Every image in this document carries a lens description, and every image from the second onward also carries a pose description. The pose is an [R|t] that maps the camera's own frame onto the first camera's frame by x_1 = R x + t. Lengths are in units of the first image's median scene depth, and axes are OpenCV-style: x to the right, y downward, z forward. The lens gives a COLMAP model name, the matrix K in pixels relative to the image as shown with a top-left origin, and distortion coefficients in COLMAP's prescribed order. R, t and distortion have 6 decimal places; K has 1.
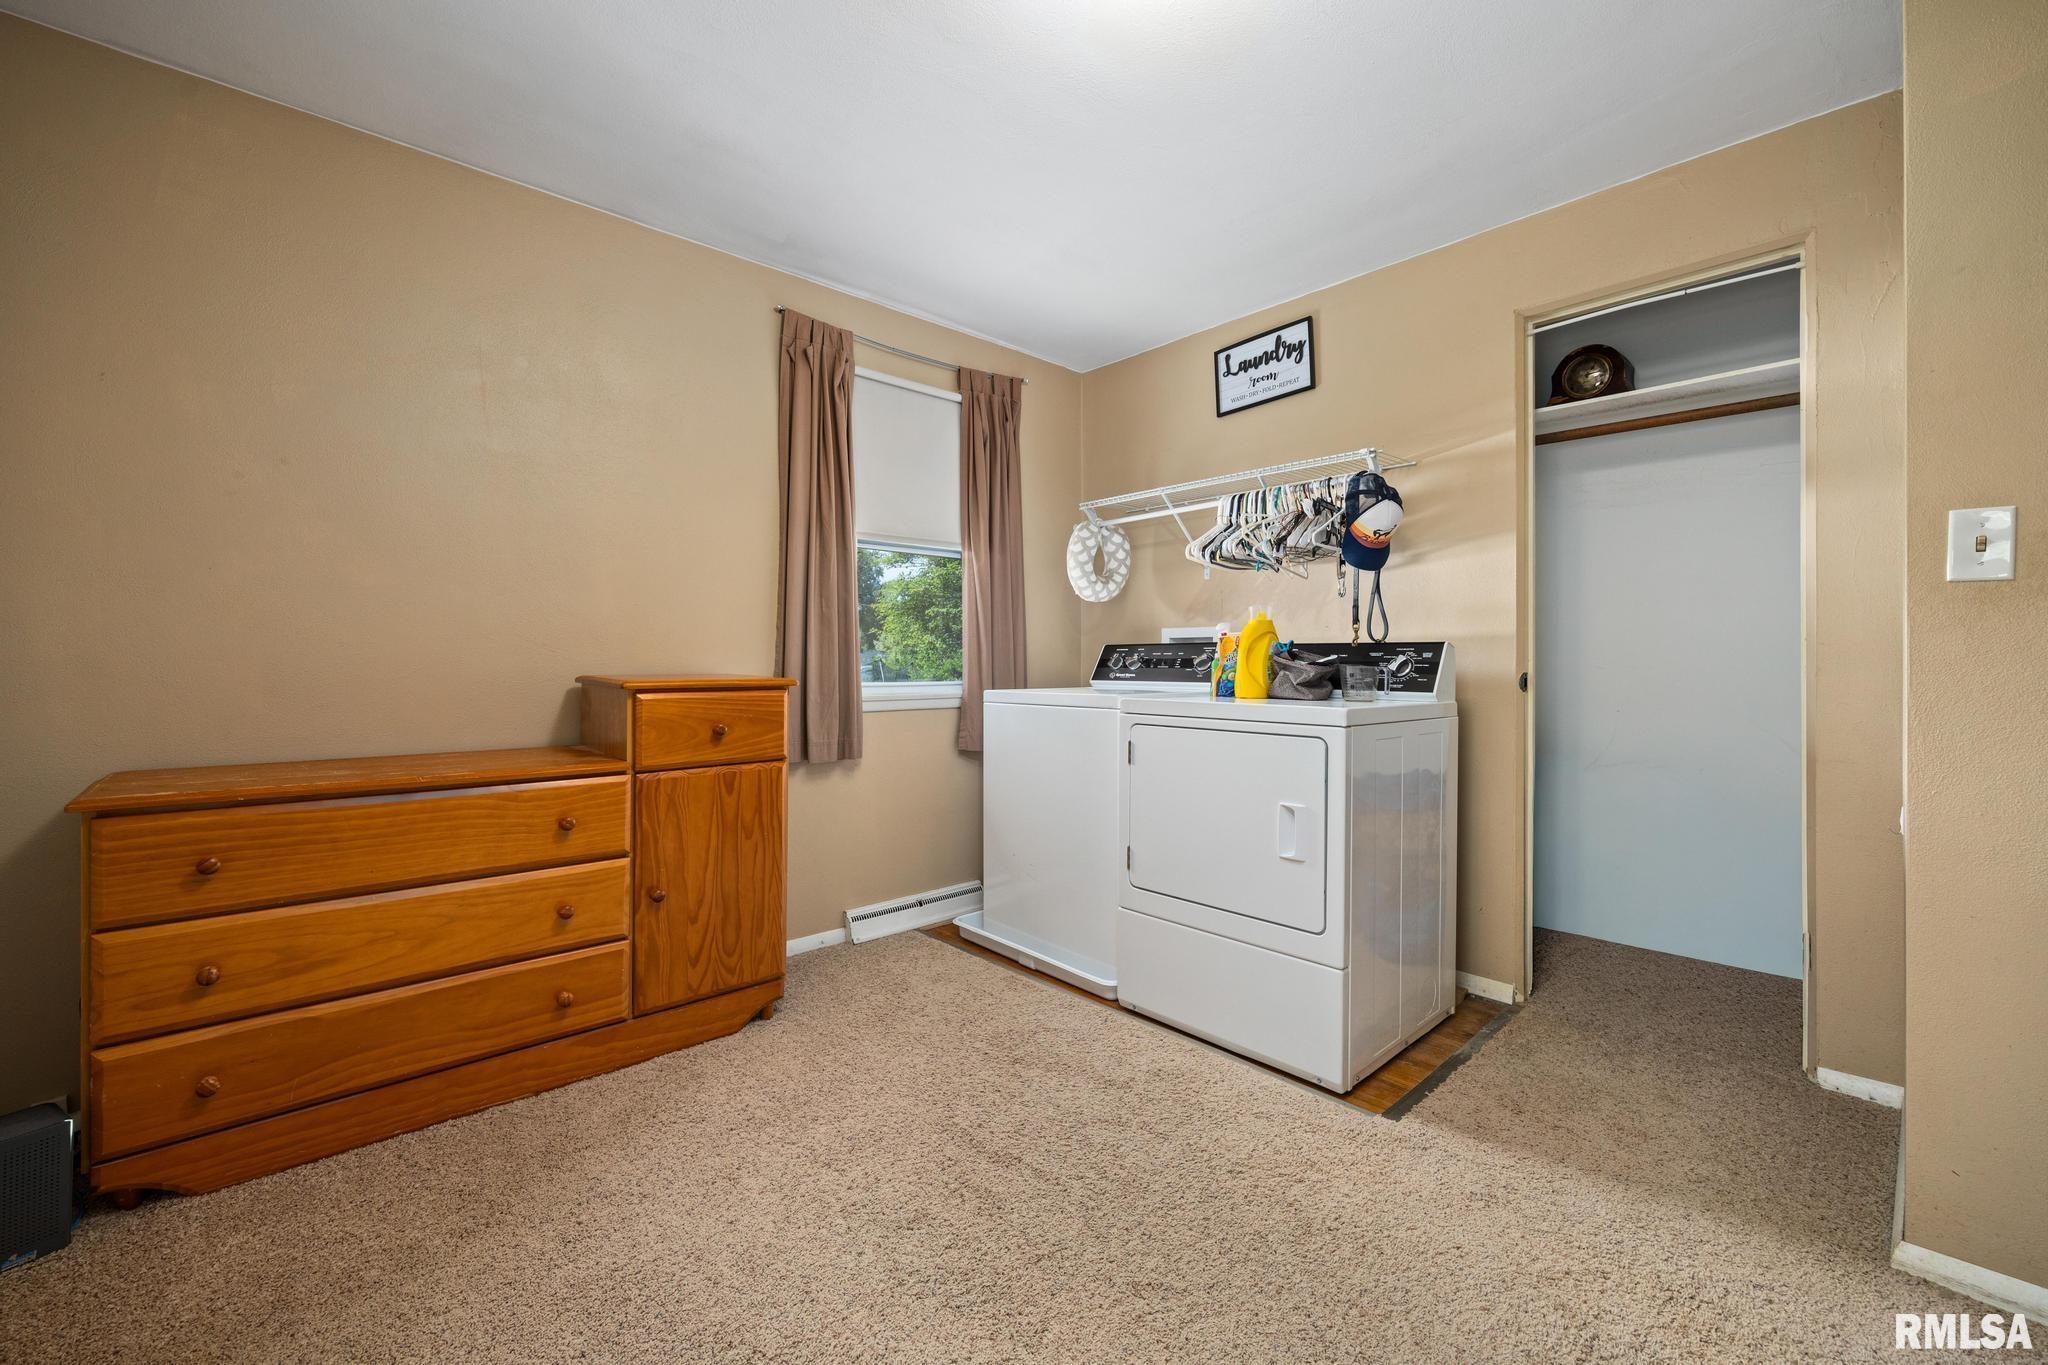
lens RADIAL K [[832.3, 0, 1014.8], [0, 832.3, 655.0], [0, 0, 1]] dist [-0.002165, 0.000084]
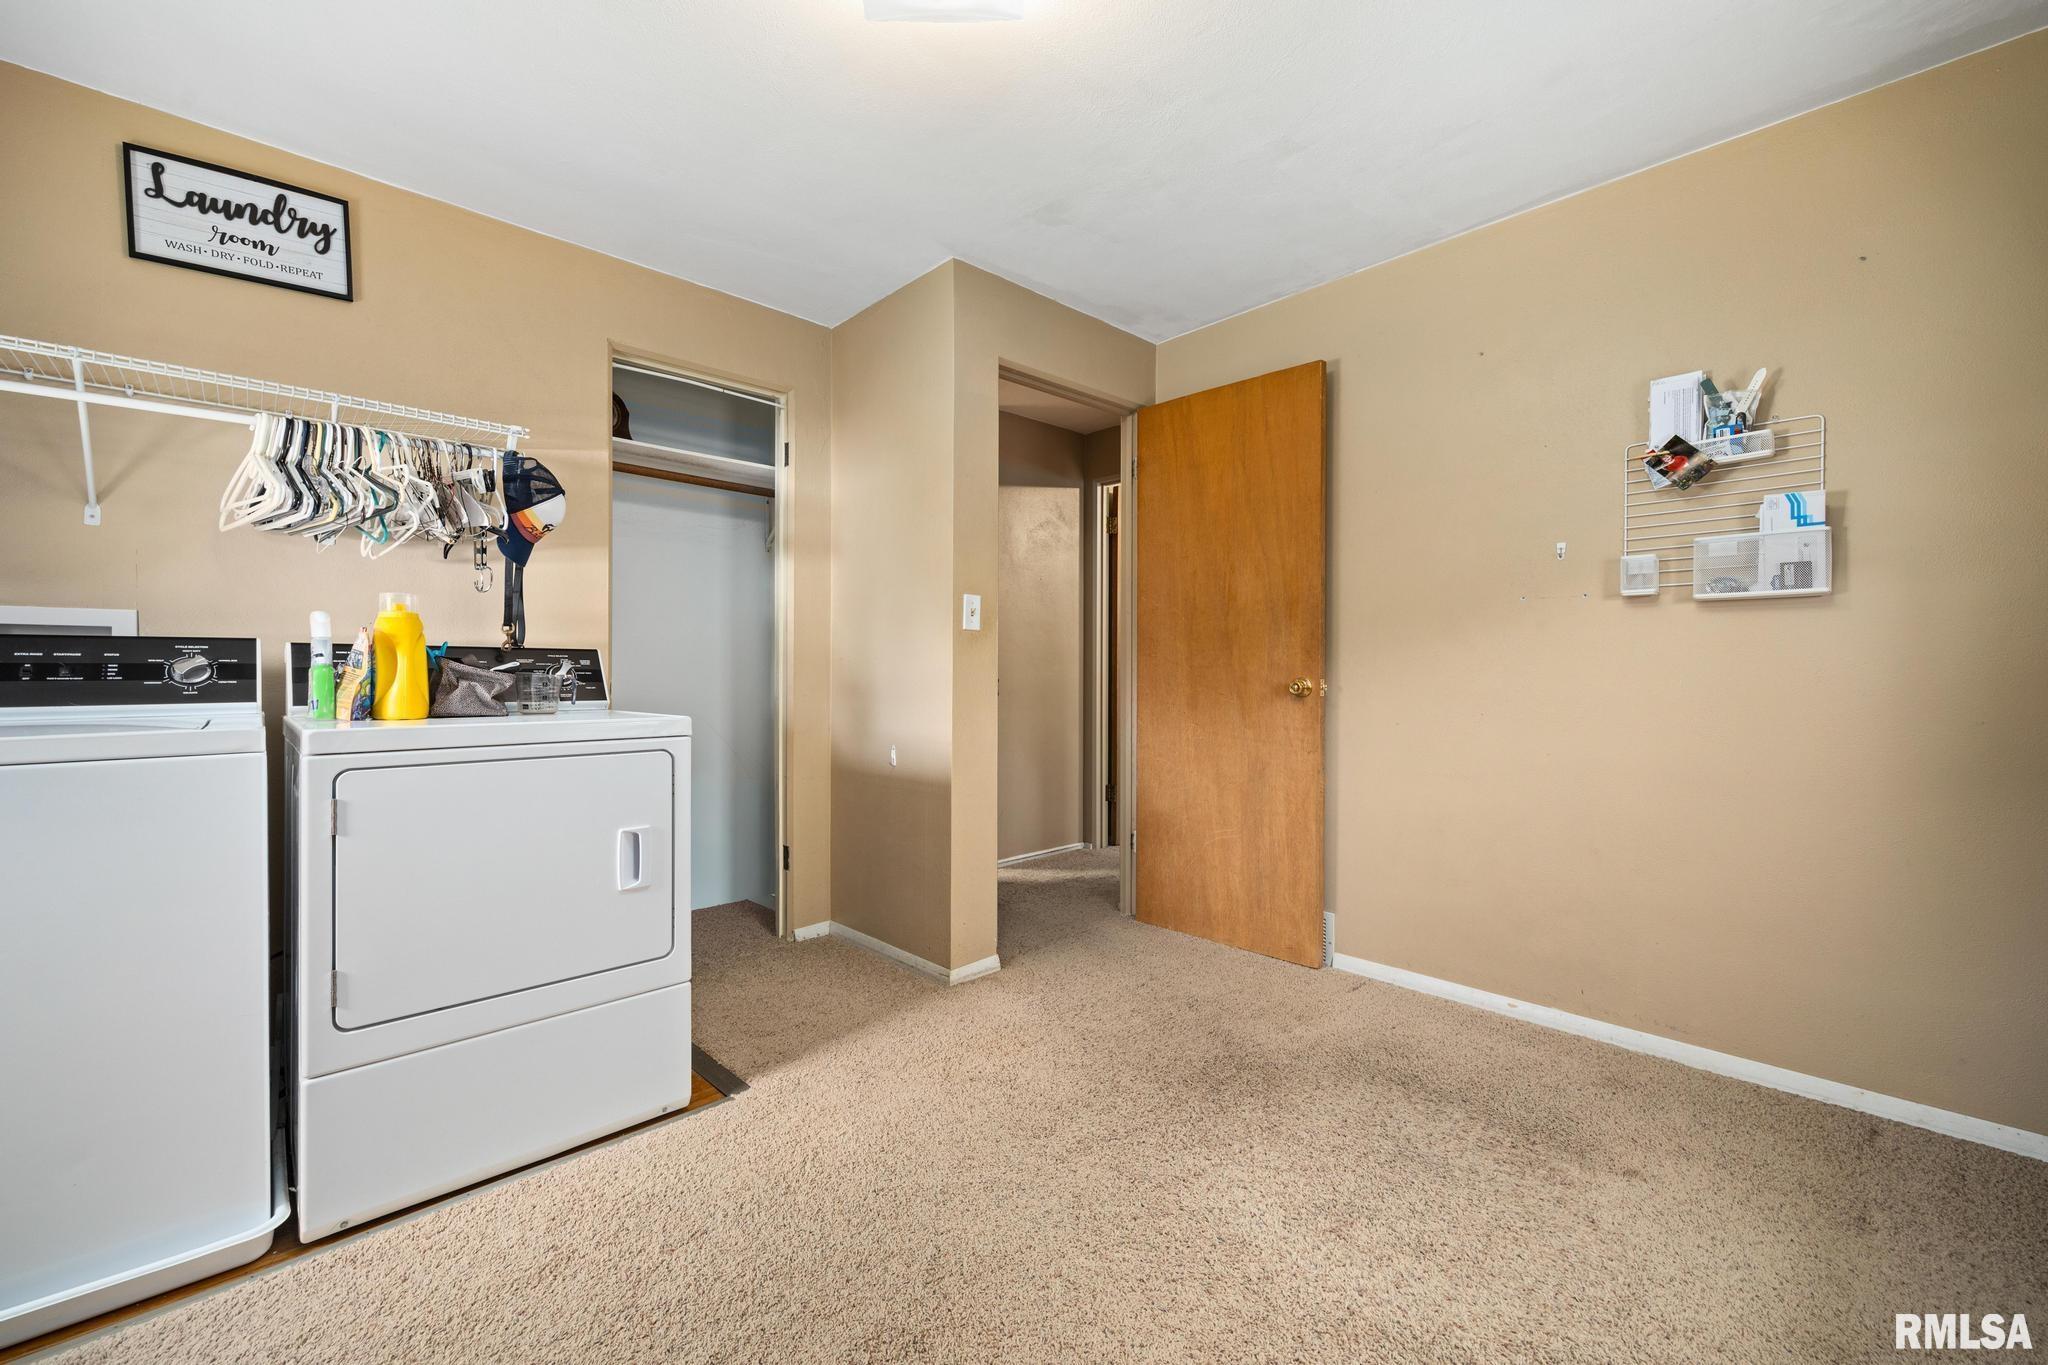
lens RADIAL K [[823.6, 0, 1020.3], [0, 823.6, 672.0], [0, 0, 1]] dist [-0.001163, -0.000324]
pose [[-0.024241, -0.004540, 0.999696, -0.457851], [-0.009620, 0.999944, 0.004308, 0.001899], [-0.999660, -0.009513, -0.024283, 0.485908]]
